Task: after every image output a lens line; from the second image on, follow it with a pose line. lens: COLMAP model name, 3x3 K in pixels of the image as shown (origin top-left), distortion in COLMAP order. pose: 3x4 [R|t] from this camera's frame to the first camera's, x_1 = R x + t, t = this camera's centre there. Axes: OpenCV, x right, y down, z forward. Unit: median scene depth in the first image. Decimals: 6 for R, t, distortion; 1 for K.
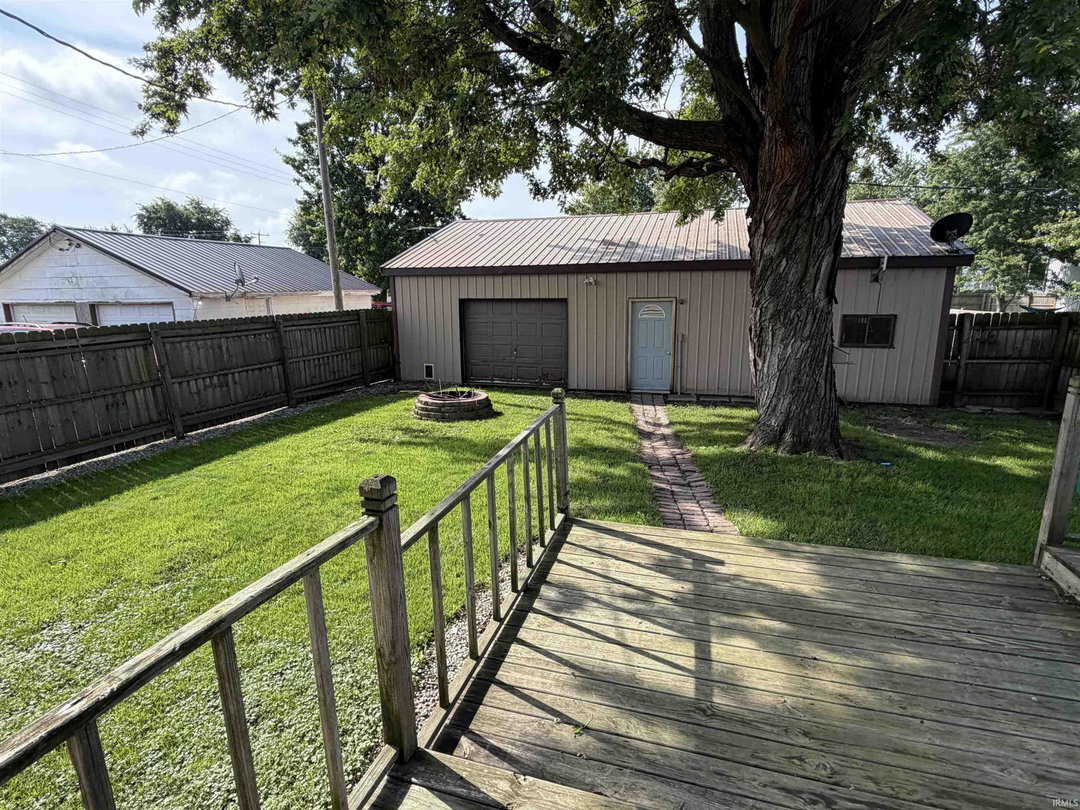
lens RADIAL K [[542.4, 0, 540.0], [0, 542.4, 405.0], [0, 0, 1]] dist [-0.000504, -0.000677]
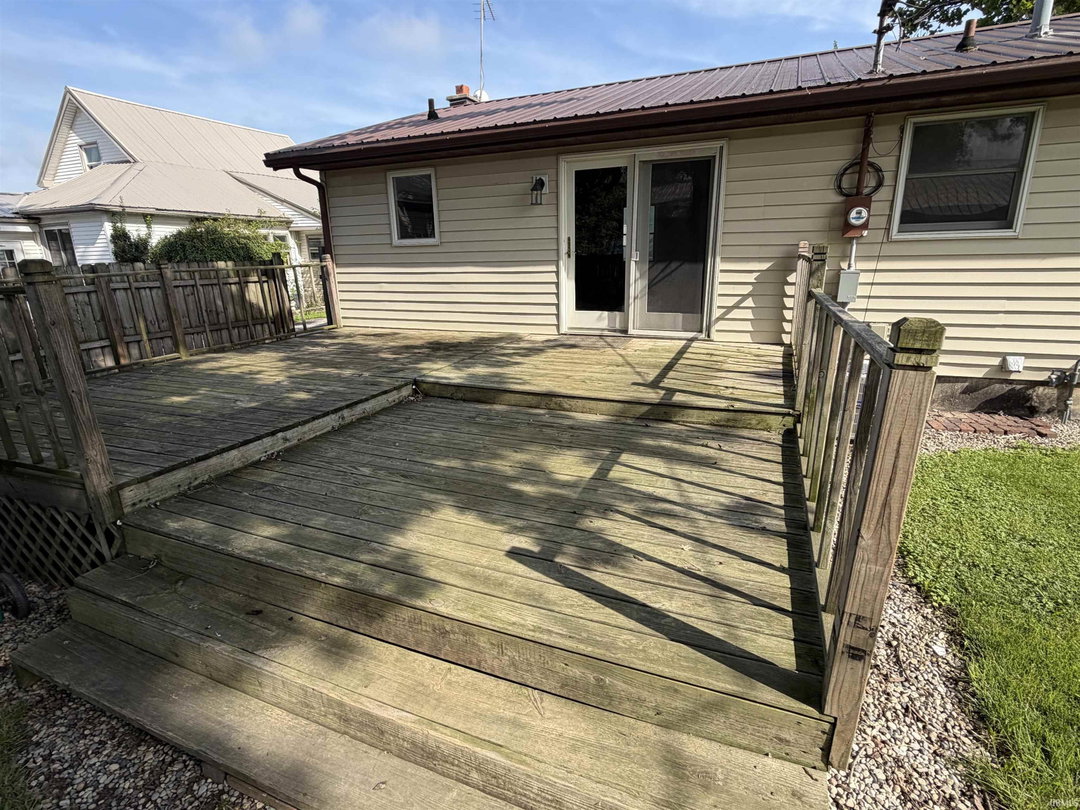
lens RADIAL K [[542.4, 0, 540.0], [0, 542.4, 405.0], [0, 0, 1]] dist [-0.000504, -0.000677]
pose [[-0.993781, 0.006909, 0.111135, 0.258779], [0.062431, 0.861010, 0.504742, -0.203223], [-0.092201, 0.508541, -0.856087, 1.625236]]
